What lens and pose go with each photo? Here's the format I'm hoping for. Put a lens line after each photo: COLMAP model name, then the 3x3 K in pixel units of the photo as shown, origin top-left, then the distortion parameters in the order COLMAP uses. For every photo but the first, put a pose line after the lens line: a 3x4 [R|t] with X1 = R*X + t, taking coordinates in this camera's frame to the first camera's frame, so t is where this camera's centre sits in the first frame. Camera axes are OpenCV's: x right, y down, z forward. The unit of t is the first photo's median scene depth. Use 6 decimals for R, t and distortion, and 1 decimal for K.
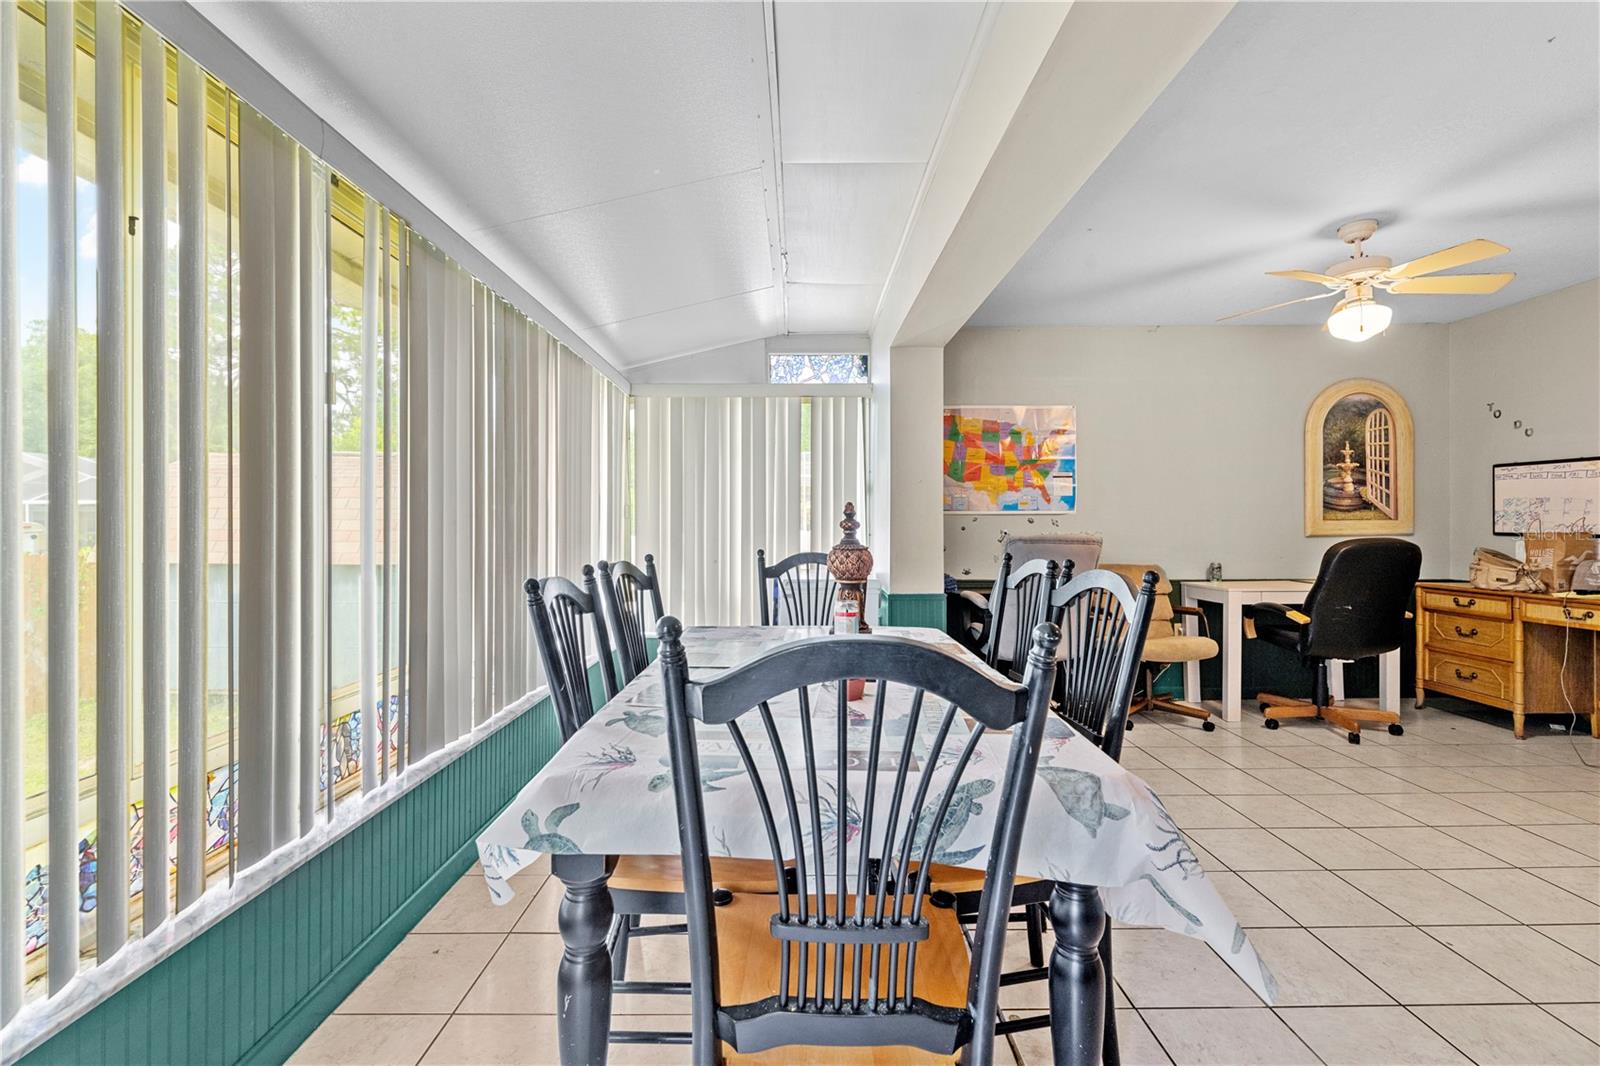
lens RADIAL K [[689.0, 0, 776.6], [0, 689.0, 520.1], [0, 0, 1]] dist [-0.000435, 0.000878]
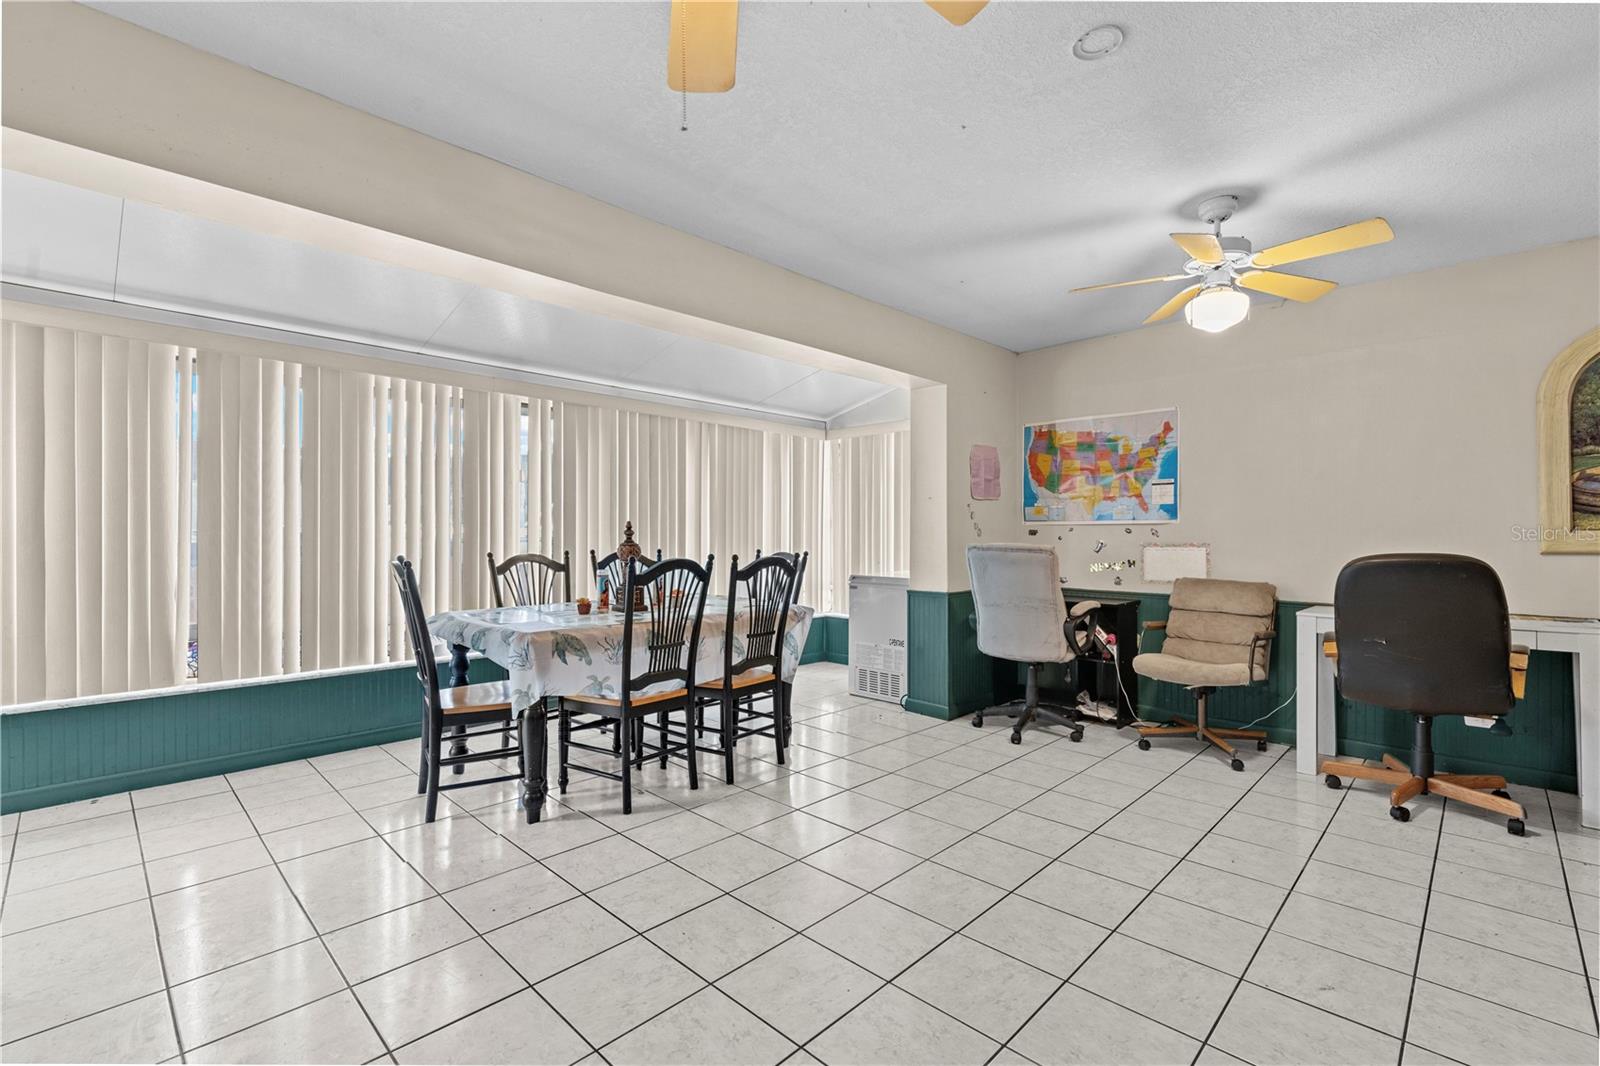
lens RADIAL K [[689.0, 0, 803.8], [0, 689.0, 530.2], [0, 0, 1]] dist [-0.000435, 0.000878]
pose [[0.725052, -0.000638, -0.688694, 0.706345], [0.000668, 1.000000, -0.000224, 0.000147], [0.688694, -0.000298, 0.725052, -0.018195]]
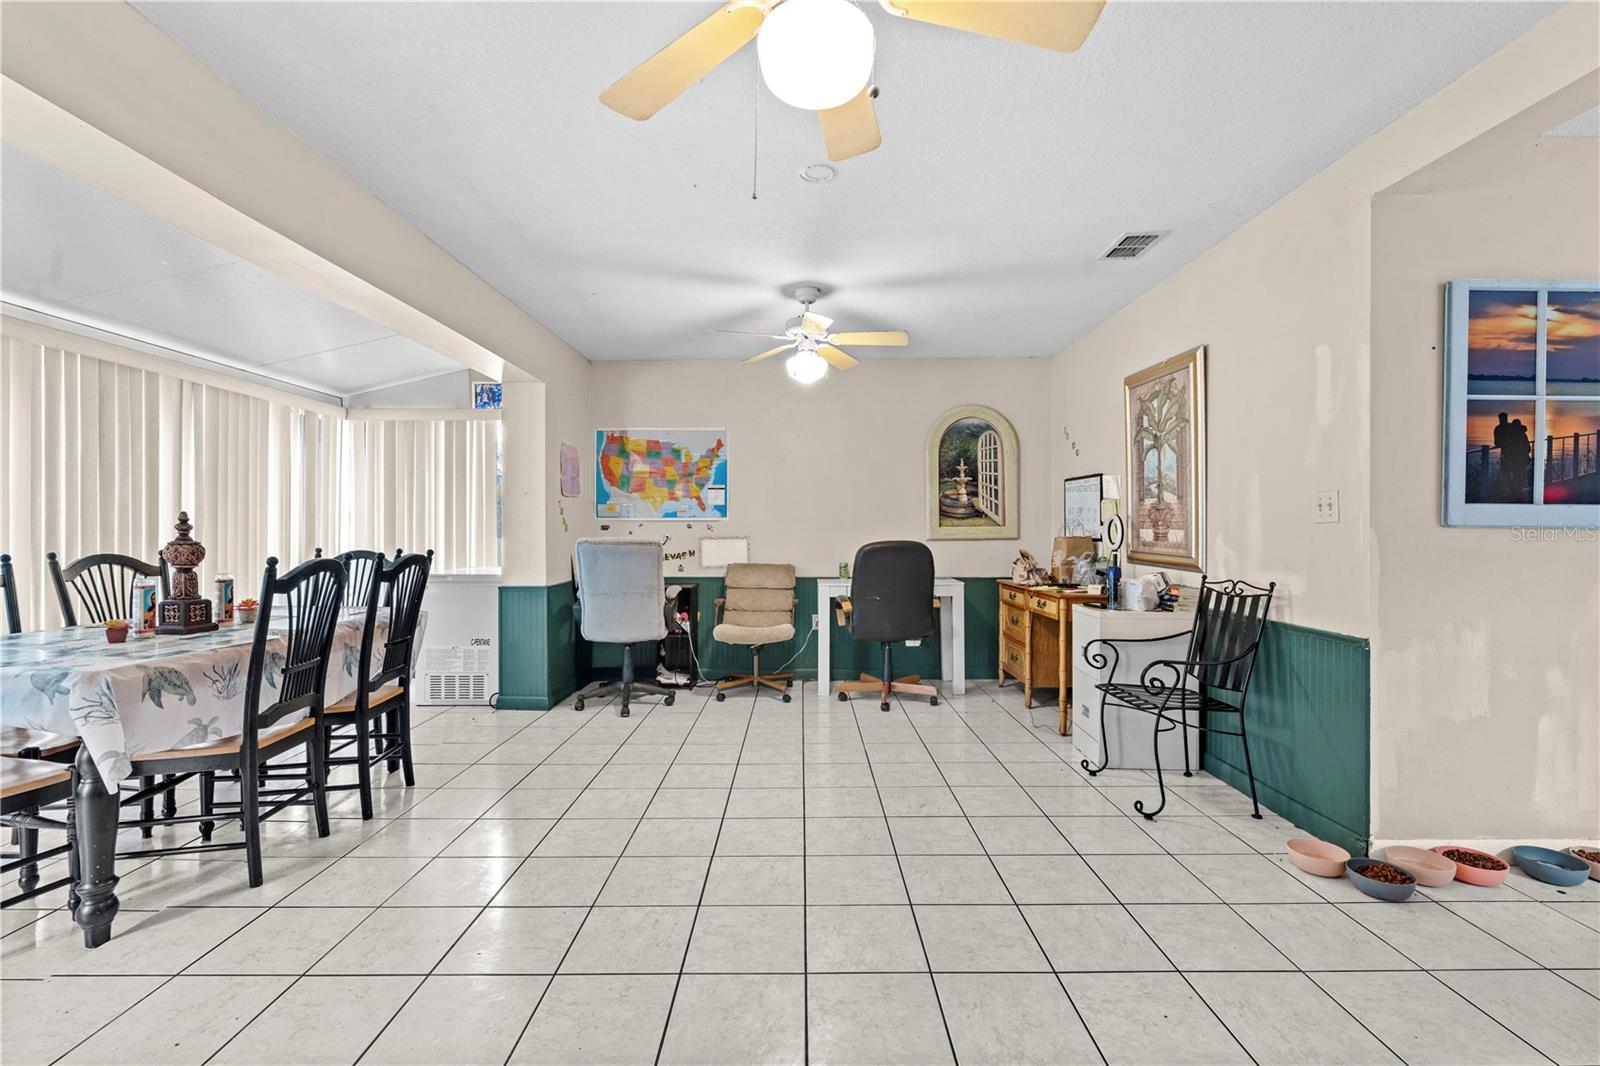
lens RADIAL K [[689.0, 0, 779.5], [0, 689.0, 529.1], [0, 0, 1]] dist [-0.000435, 0.000878]
pose [[0.999993, 0.001921, -0.003326, 0.526286], [-0.001909, 0.999991, 0.003812, 0.001044], [0.003333, -0.003806, 0.999987, -0.167572]]
